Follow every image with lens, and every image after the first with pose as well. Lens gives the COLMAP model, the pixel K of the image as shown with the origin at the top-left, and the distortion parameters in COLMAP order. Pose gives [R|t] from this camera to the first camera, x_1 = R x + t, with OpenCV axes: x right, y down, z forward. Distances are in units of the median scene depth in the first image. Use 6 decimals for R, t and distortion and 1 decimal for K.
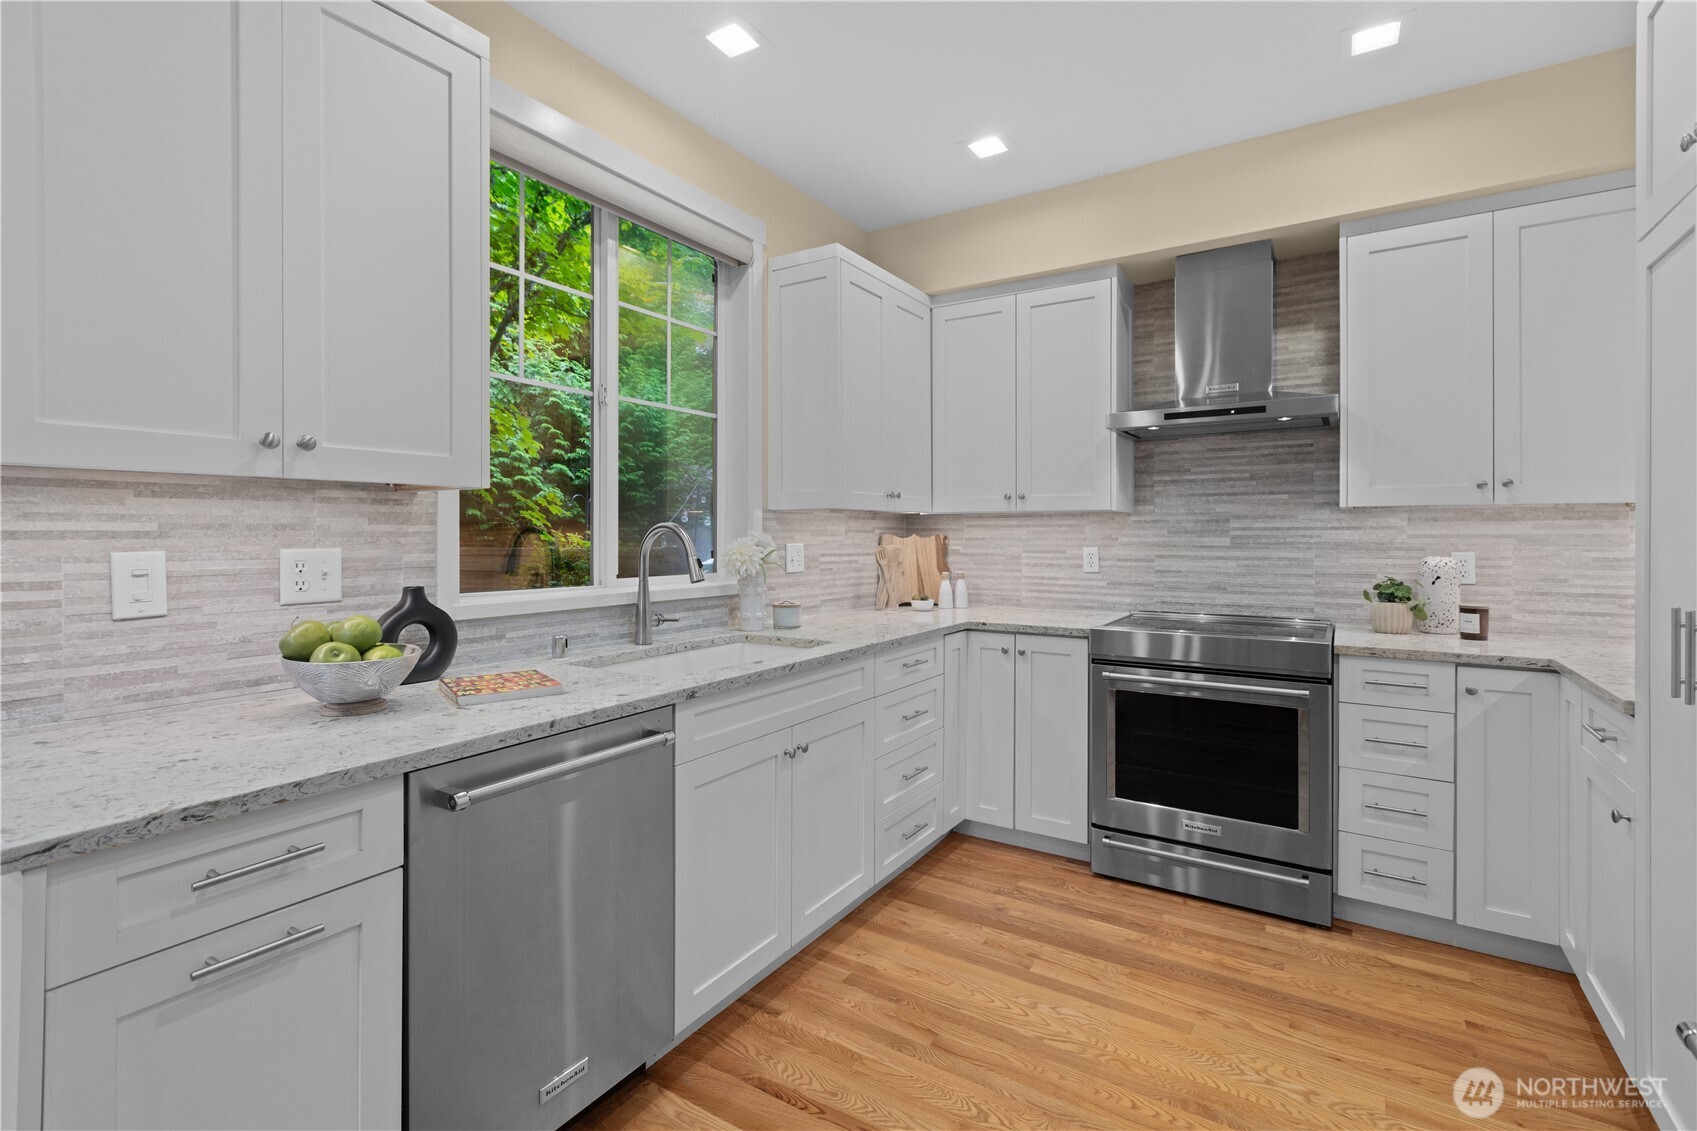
lens RADIAL K [[784.3, 0, 840.5], [0, 784.3, 535.3], [0, 0, 1]] dist [0.001171, -0.001038]
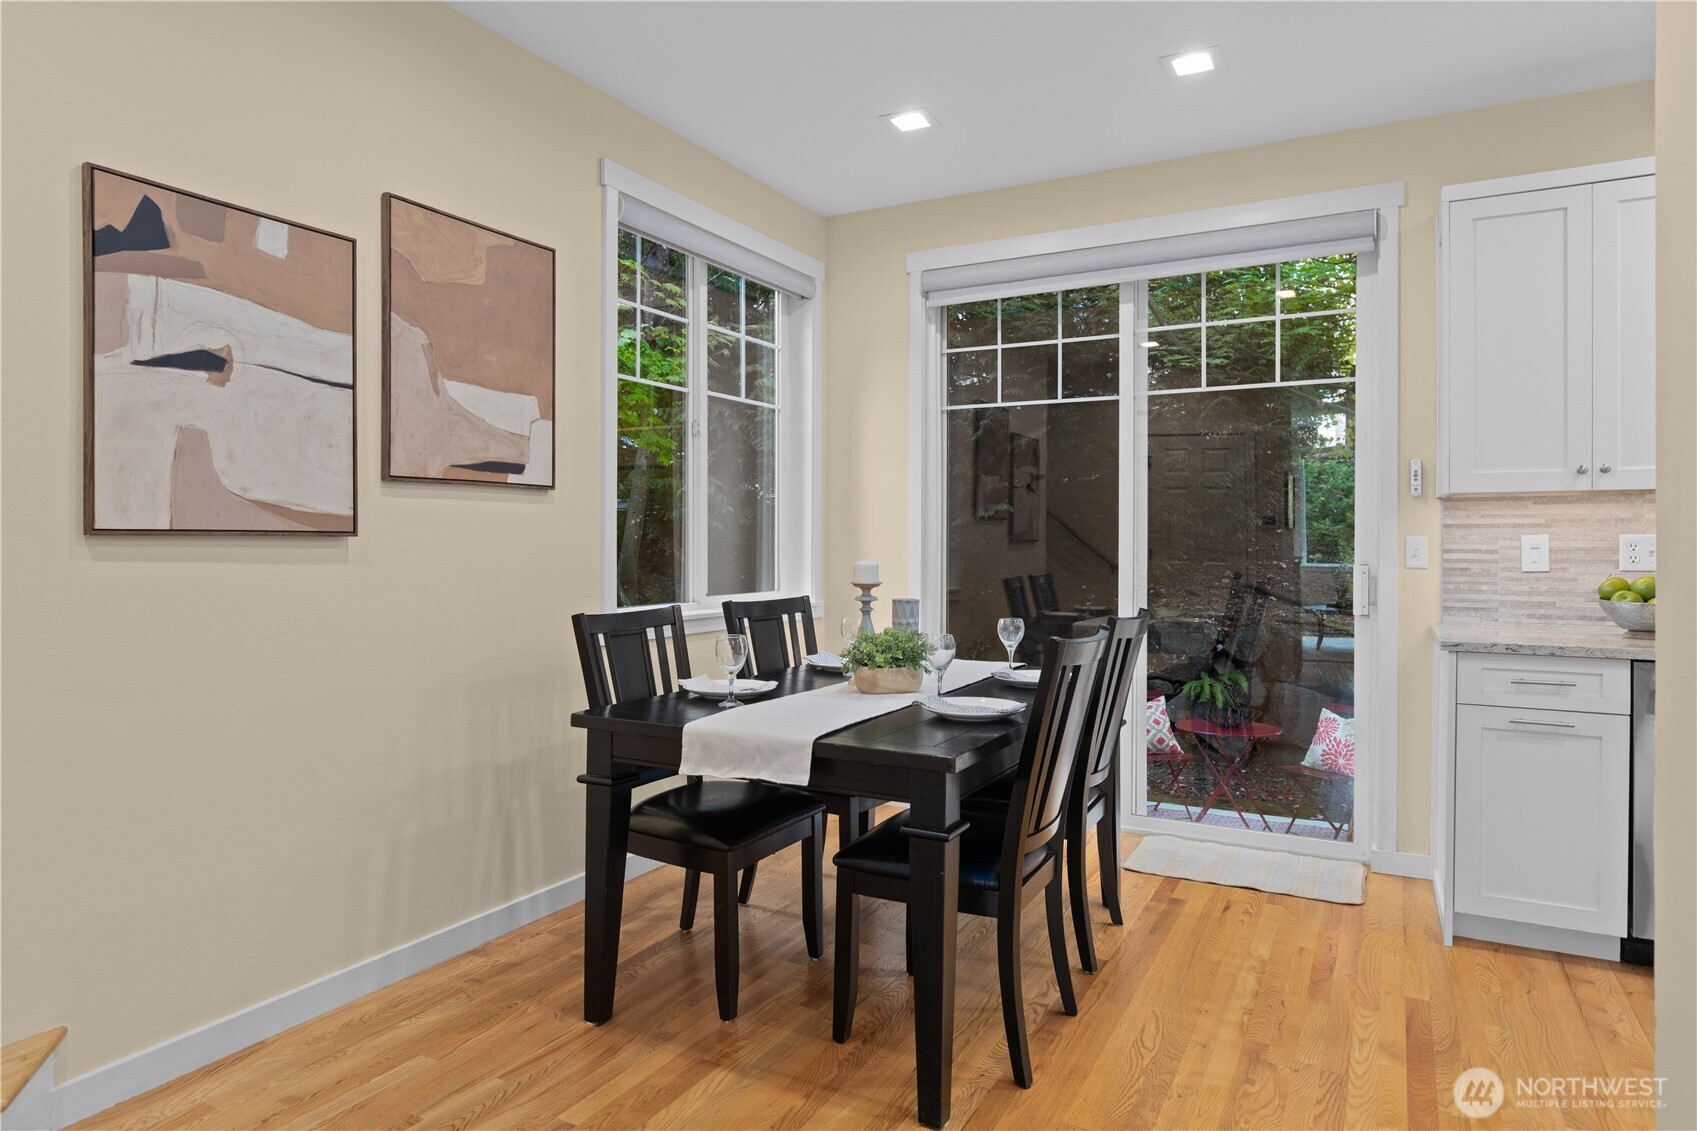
lens RADIAL K [[1018.5, 0, 855.2], [0, 1018.5, 543.7], [0, 0, 1]] dist [-0.006009, -0.000874]
pose [[0.086291, -0.000939, -0.996270, 0.763553], [-0.005661, 0.999983, -0.001433, 0.031397], [0.996254, 0.005763, 0.086284, -0.445298]]
